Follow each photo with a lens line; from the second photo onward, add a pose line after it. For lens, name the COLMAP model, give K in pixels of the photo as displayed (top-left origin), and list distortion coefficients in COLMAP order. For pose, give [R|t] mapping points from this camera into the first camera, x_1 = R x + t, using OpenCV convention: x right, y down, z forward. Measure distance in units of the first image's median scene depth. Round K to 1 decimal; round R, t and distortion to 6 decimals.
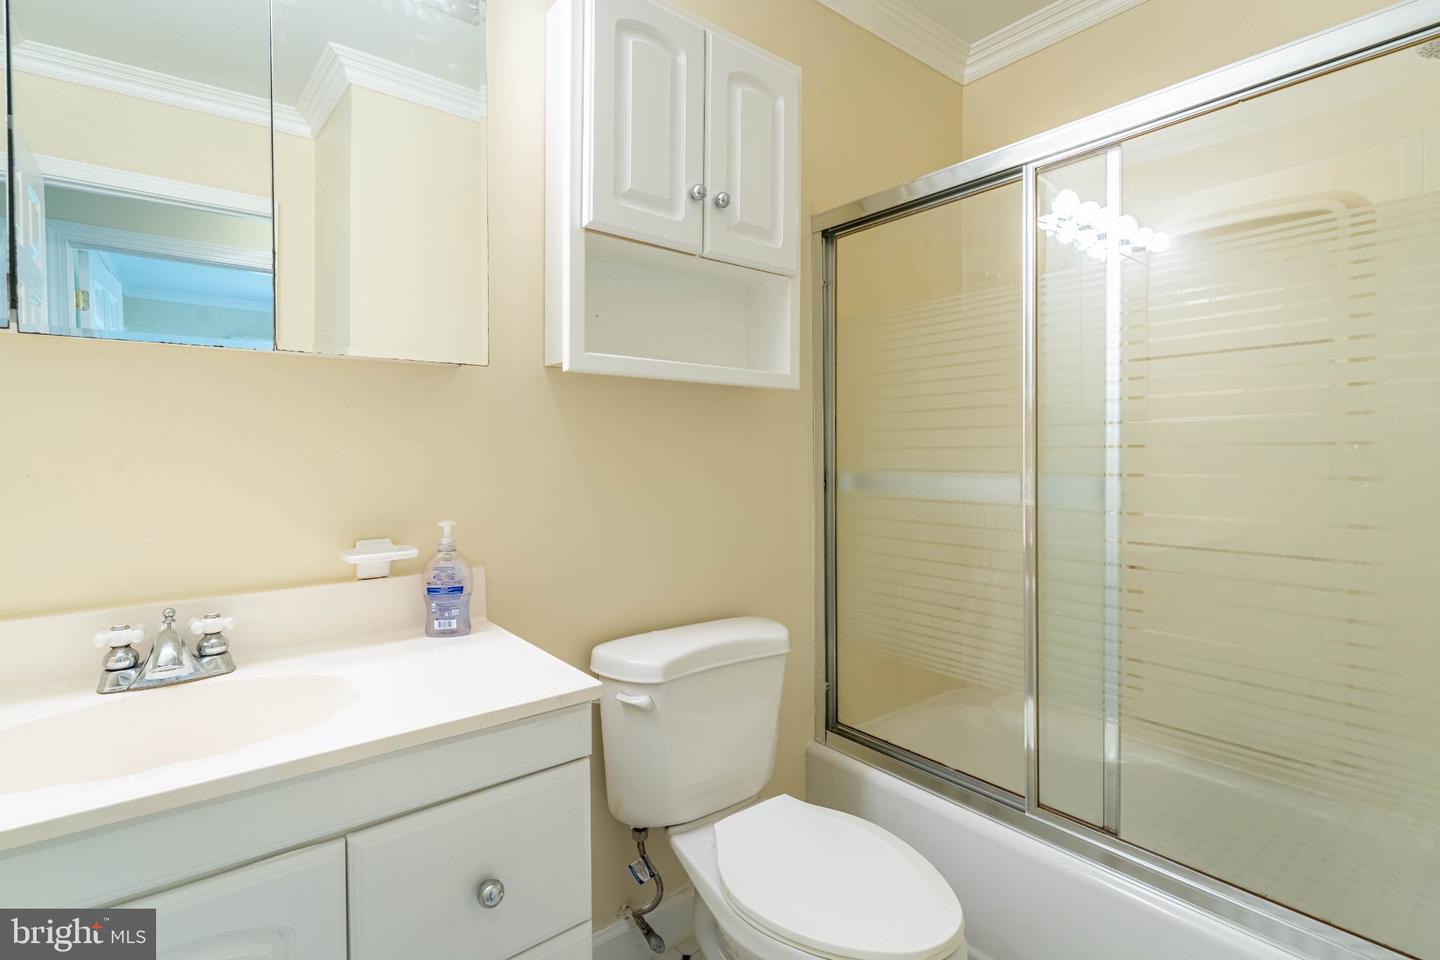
lens RADIAL K [[664.4, 0, 698.4], [0, 664.4, 469.8], [0, 0, 1]] dist [0.001579, 0.000000]
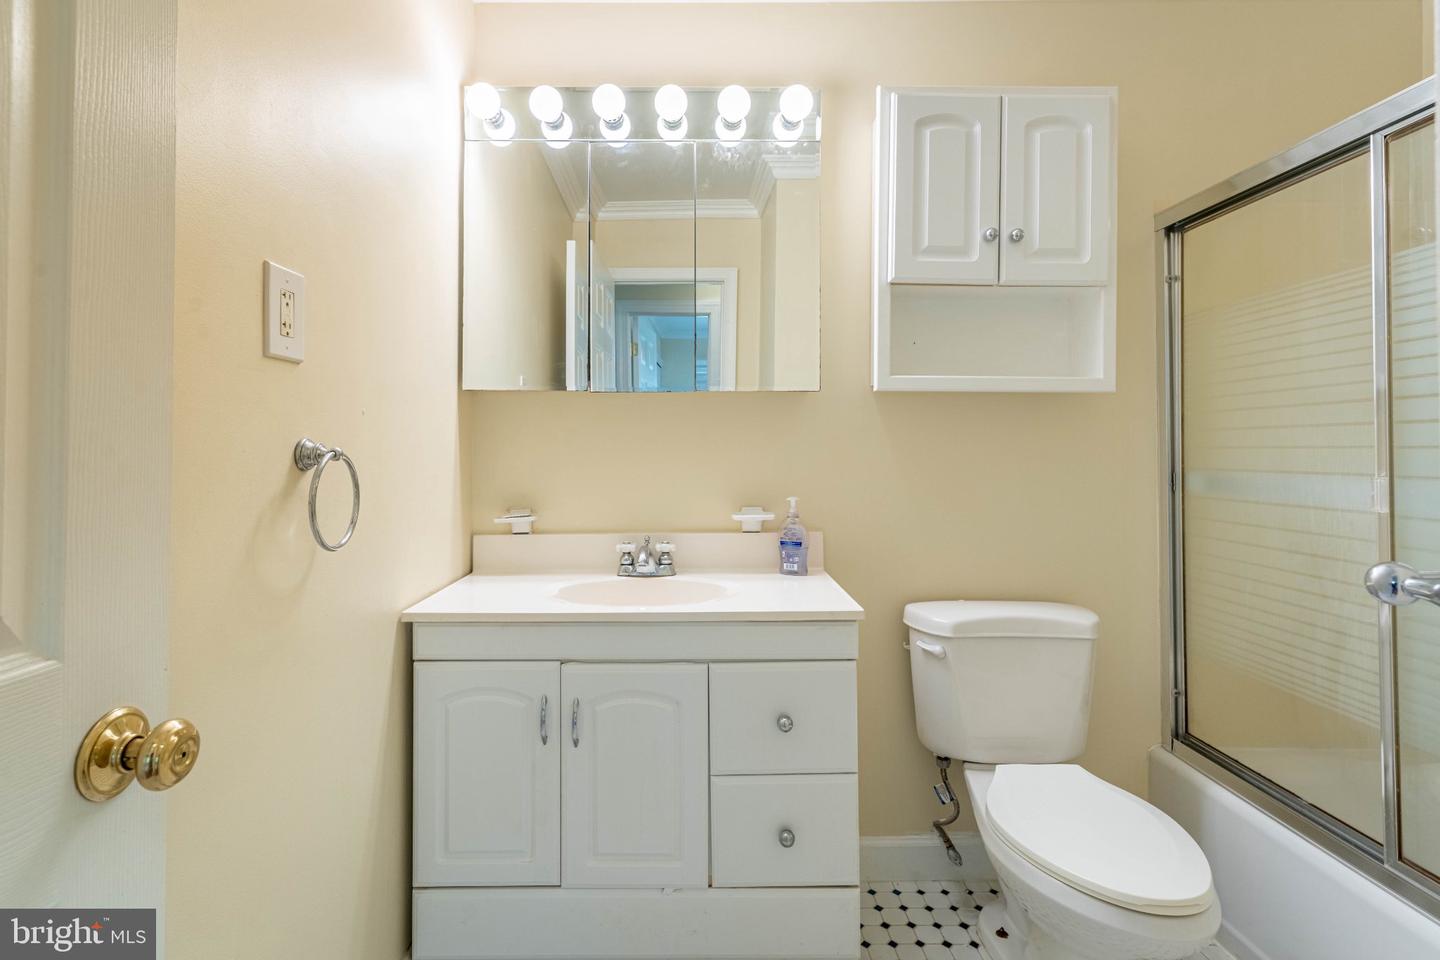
lens RADIAL K [[693.8, 0, 713.1], [0, 693.8, 469.7], [0, 0, 1]] dist [0.001390, 0.000229]
pose [[0.793270, 0.020818, -0.608514, 0.354306], [-0.018295, 0.999779, 0.010353, 0.002706], [0.608595, 0.002920, 0.793475, -0.282728]]
